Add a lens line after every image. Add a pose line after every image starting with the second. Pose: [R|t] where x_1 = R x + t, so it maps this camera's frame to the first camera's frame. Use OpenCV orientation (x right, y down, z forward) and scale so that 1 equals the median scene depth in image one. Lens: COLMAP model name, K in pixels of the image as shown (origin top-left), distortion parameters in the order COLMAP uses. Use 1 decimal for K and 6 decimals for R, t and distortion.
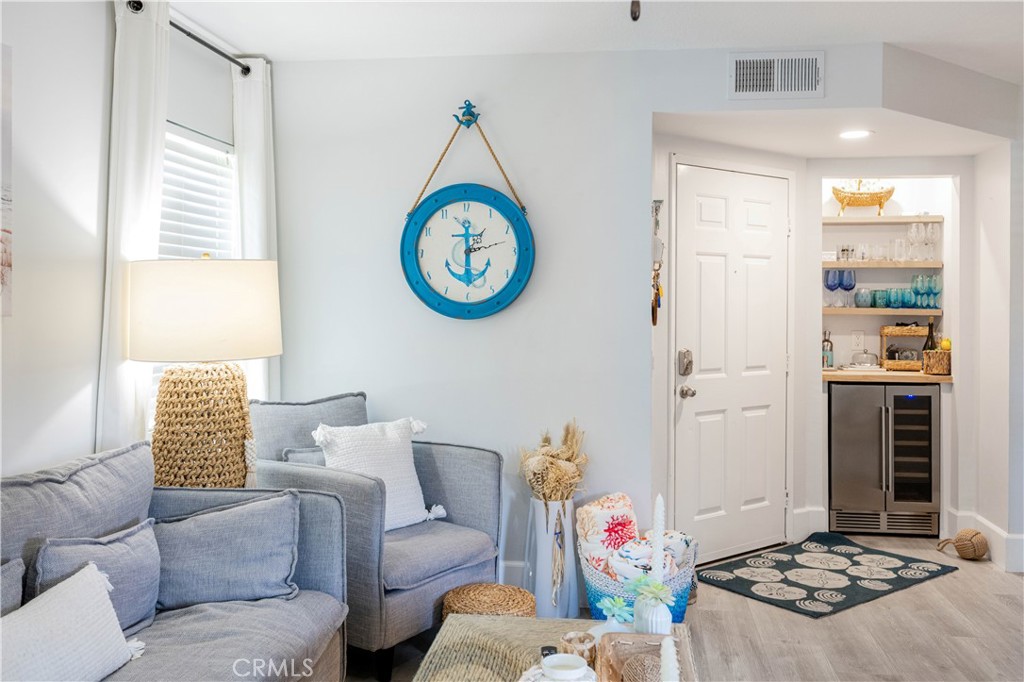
lens RADIAL K [[912.7, 0, 511.9], [0, 912.7, 308.9], [0, 0, 1]] dist [-0.002530, 0.010645]
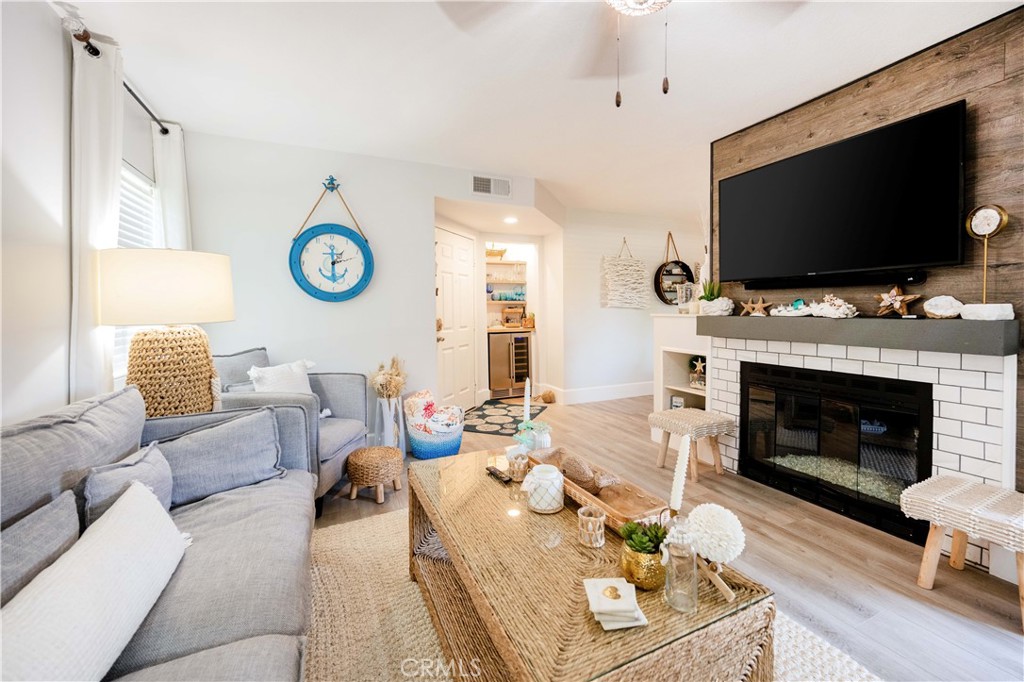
lens RADIAL K [[413.2, 0, 525.5], [0, 413.2, 318.5], [0, 0, 1]] dist [-0.000748, -0.000223]
pose [[0.851334, -0.026125, 0.523973, -0.164401], [0.014203, 0.999541, 0.026760, 0.029327], [-0.524431, -0.015340, 0.851315, 0.142429]]
